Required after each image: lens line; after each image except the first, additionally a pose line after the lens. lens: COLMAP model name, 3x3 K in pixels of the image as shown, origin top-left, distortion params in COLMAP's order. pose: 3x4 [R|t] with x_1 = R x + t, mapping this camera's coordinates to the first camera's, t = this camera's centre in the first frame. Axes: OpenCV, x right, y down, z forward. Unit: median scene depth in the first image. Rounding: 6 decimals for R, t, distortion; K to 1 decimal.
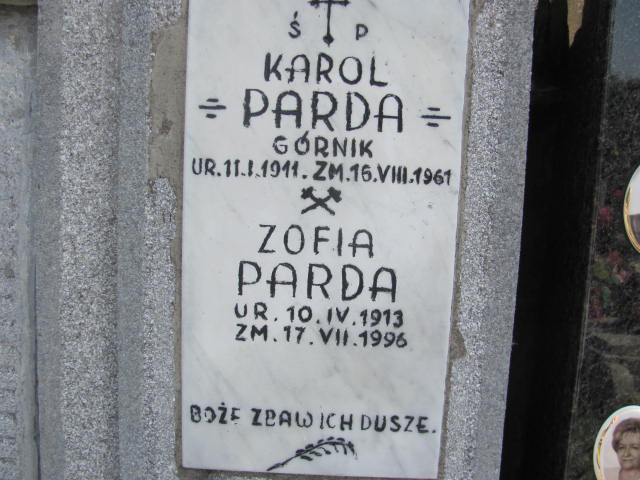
lens RADIAL K [[678.8, 0, 320.0], [0, 678.8, 239.6], [0, 0, 1]] dist [-0.010073, 0.000000]
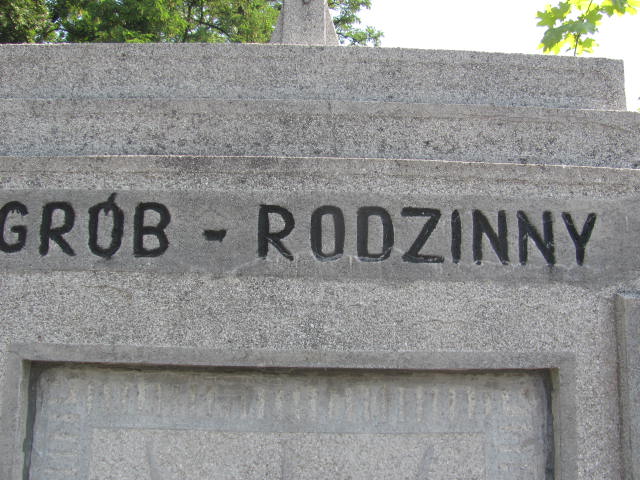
lens RADIAL K [[678.8, 0, 319.9], [0, 678.8, 240.5], [0, 0, 1]] dist [-0.010073, 0.000000]
pose [[0.990398, -0.004575, 0.138169, -1.161897], [0.044318, 0.957210, -0.285981, -0.213065], [-0.130949, 0.289359, 0.948221, -0.503390]]
